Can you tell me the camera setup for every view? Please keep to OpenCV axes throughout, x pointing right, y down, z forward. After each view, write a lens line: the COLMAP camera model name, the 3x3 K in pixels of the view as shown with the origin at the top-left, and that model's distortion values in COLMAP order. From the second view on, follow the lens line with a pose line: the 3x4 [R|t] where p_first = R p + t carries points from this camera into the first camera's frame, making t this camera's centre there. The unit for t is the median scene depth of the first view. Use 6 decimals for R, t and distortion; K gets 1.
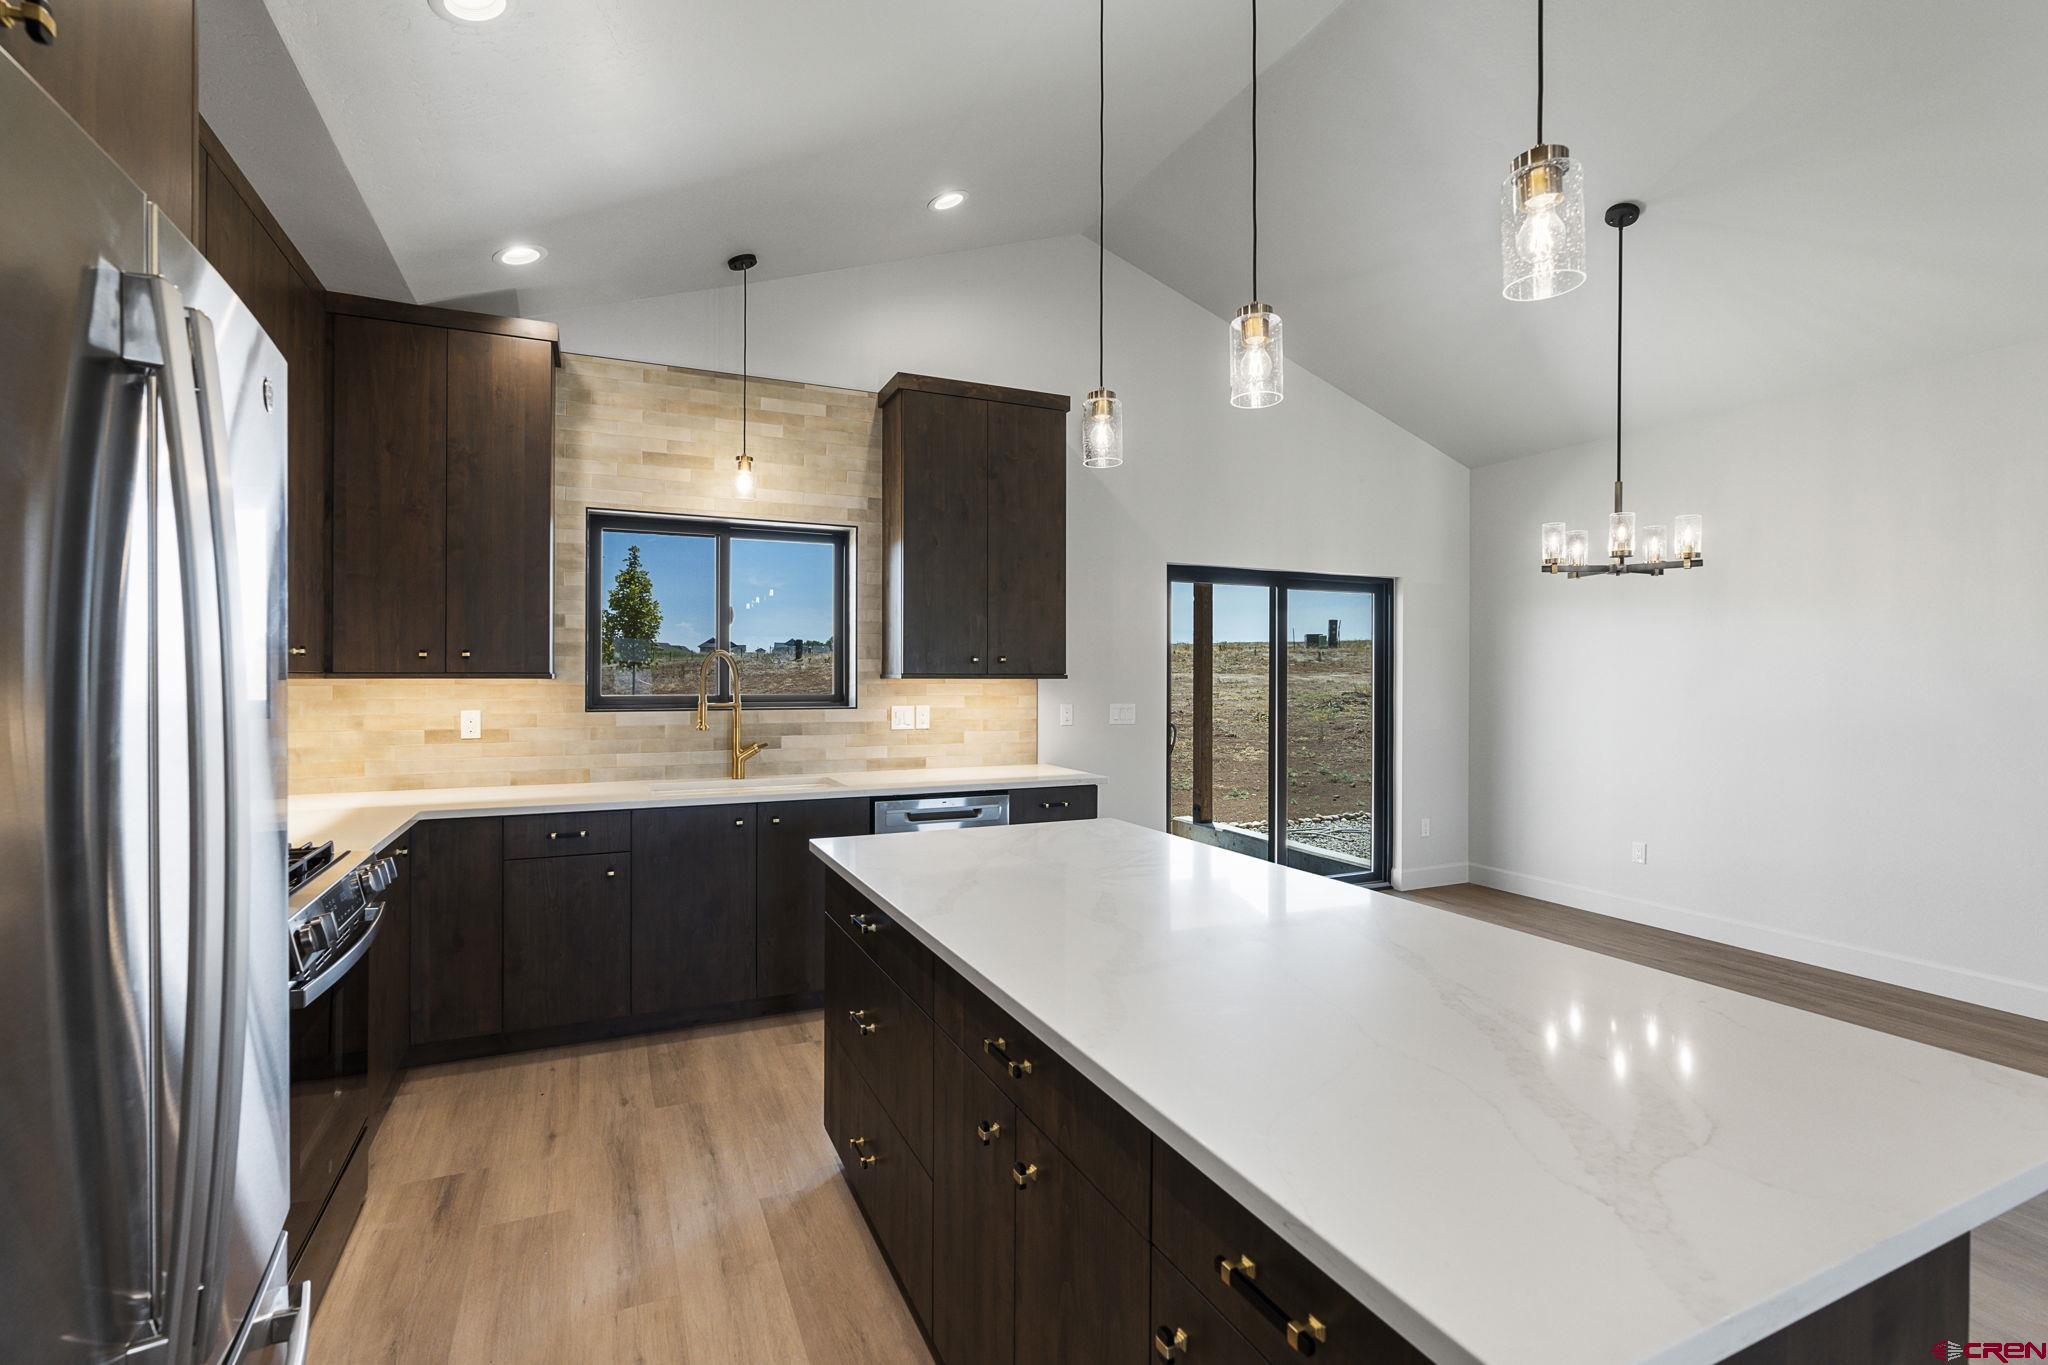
lens RADIAL K [[931.0, 0, 1025.9], [0, 931.0, 676.9], [0, 0, 1]] dist [-0.013403, 0.006453]
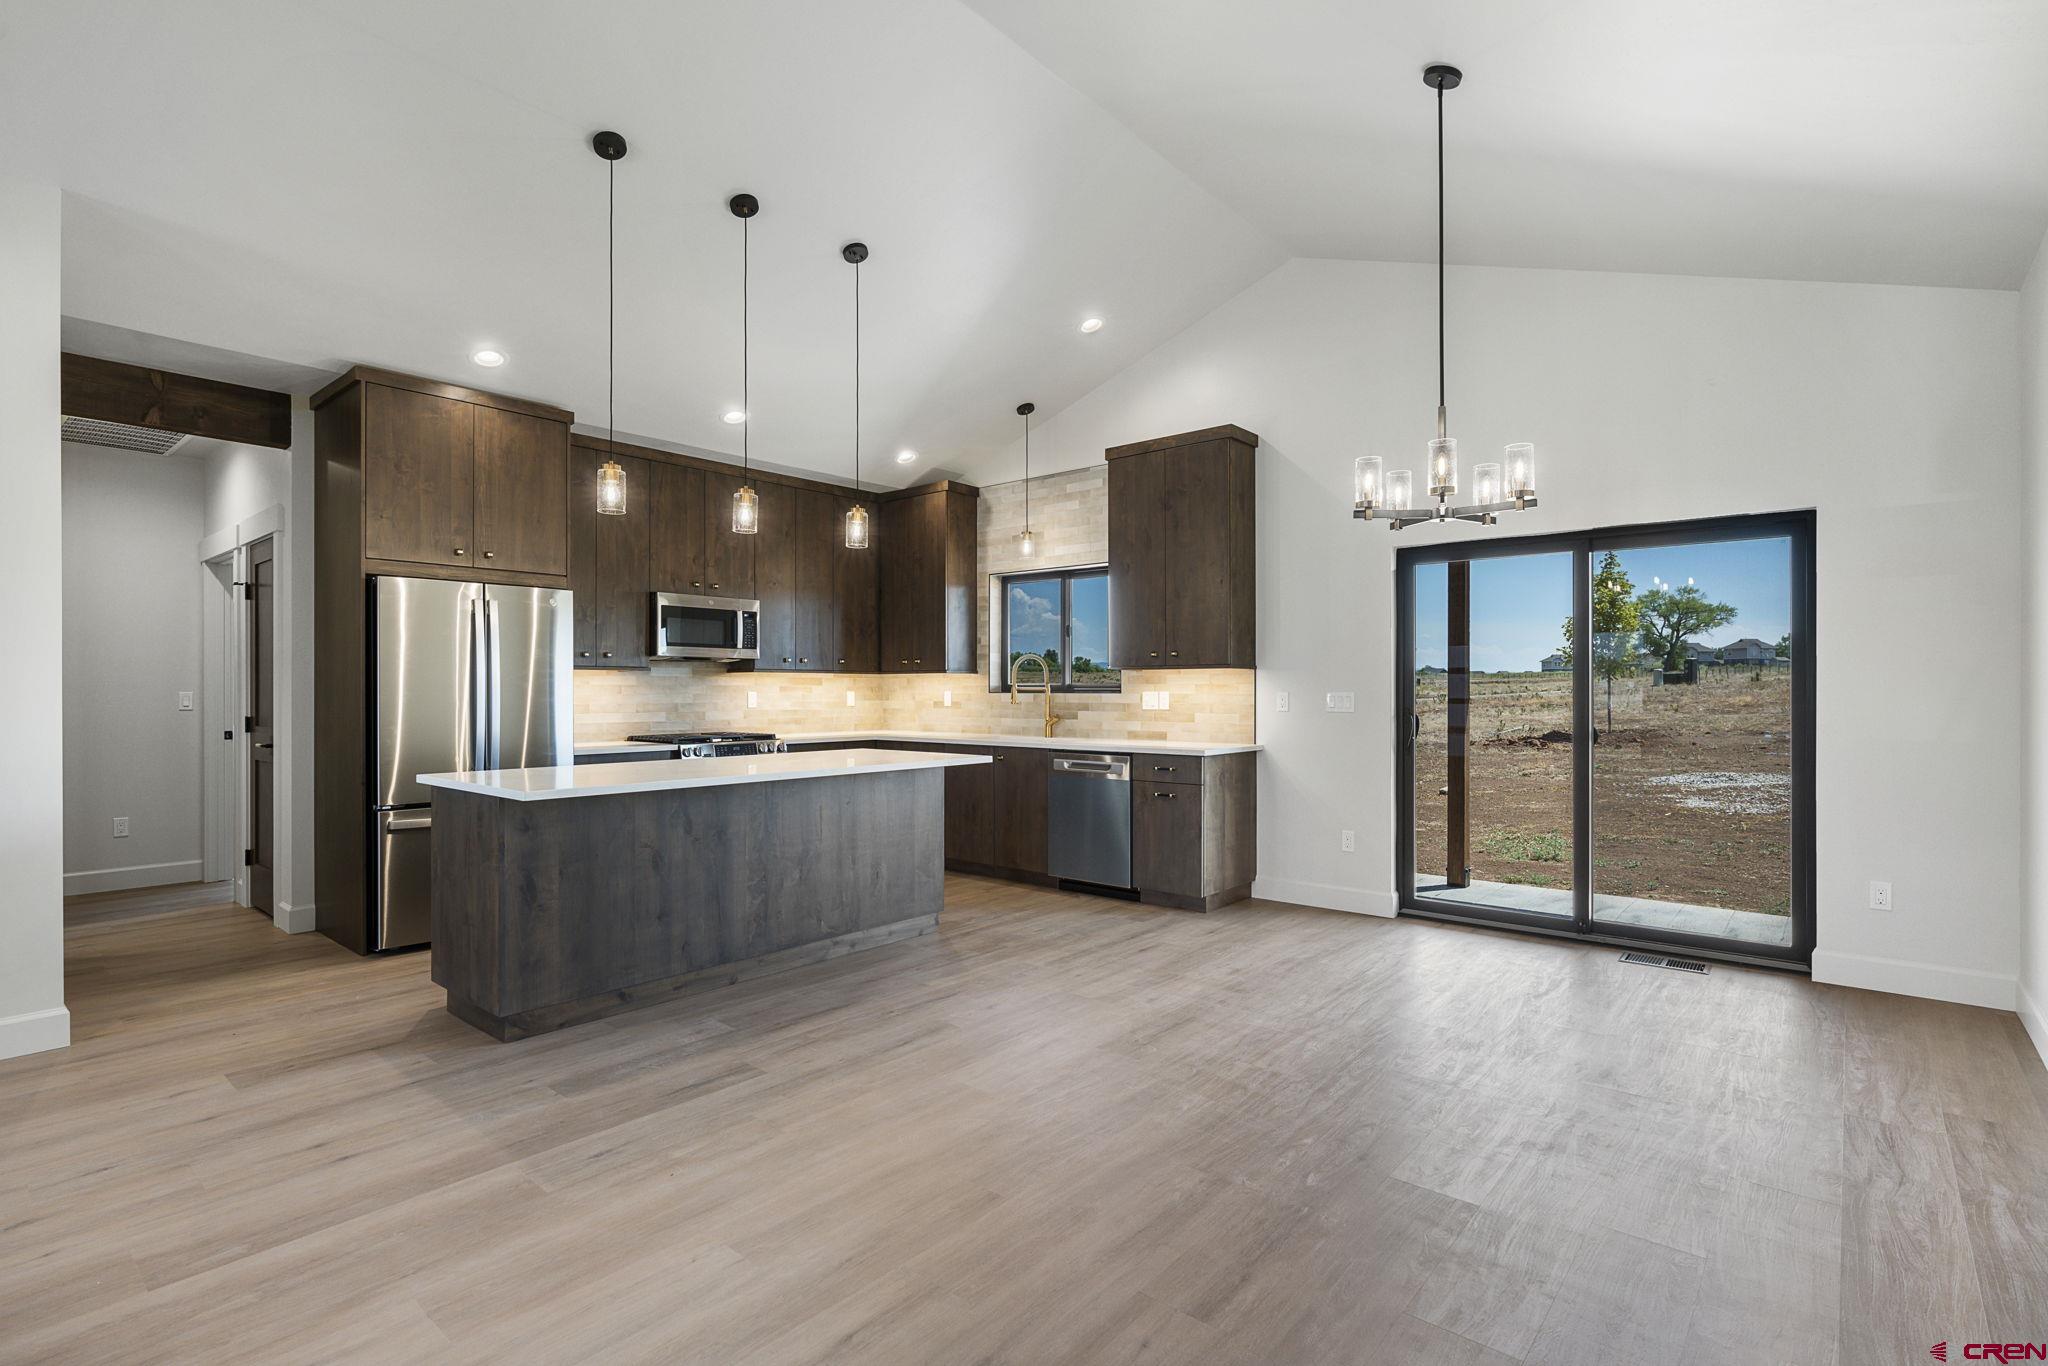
lens RADIAL K [[975.3, 0, 1023.2], [0, 975.3, 691.7], [0, 0, 1]] dist [-0.000981, 0.000261]
pose [[0.416275, -0.001454, -0.909238, 1.135472], [0.000121, 0.999999, -0.001544, 0.036189], [0.909239, 0.000533, 0.416275, 0.285475]]
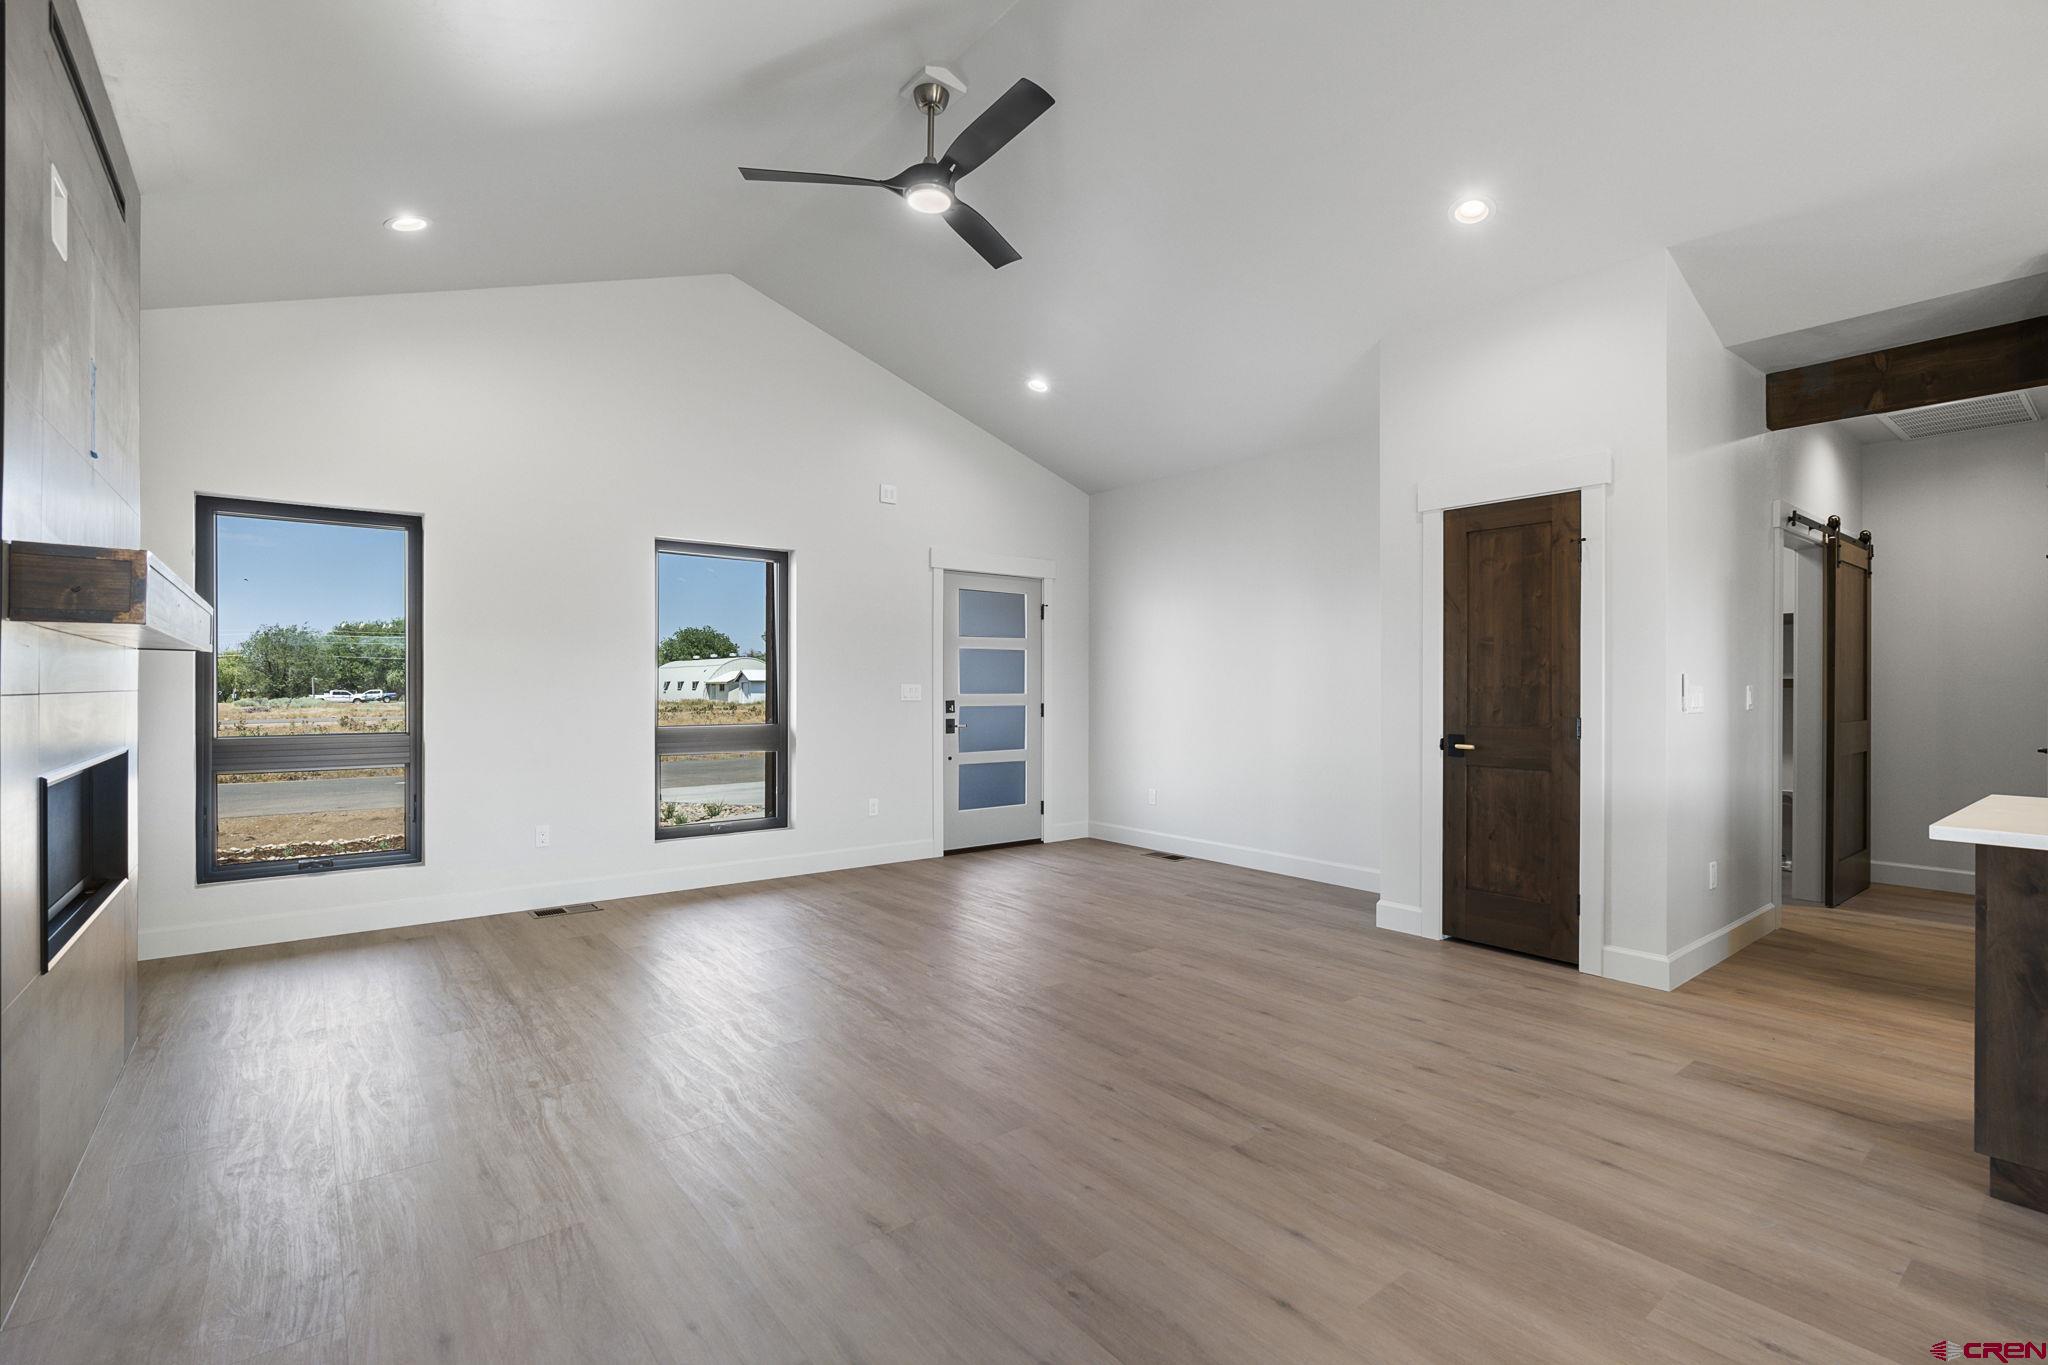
lens RADIAL K [[924.1, 0, 1014.7], [0, 924.1, 689.1], [0, 0, 1]] dist [-0.000916, 0.000302]
pose [[-0.974399, -0.004283, -0.224787, 0.876192], [-0.005211, 0.999980, 0.003534, 0.040780], [0.224767, 0.004615, -0.974402, 0.617788]]
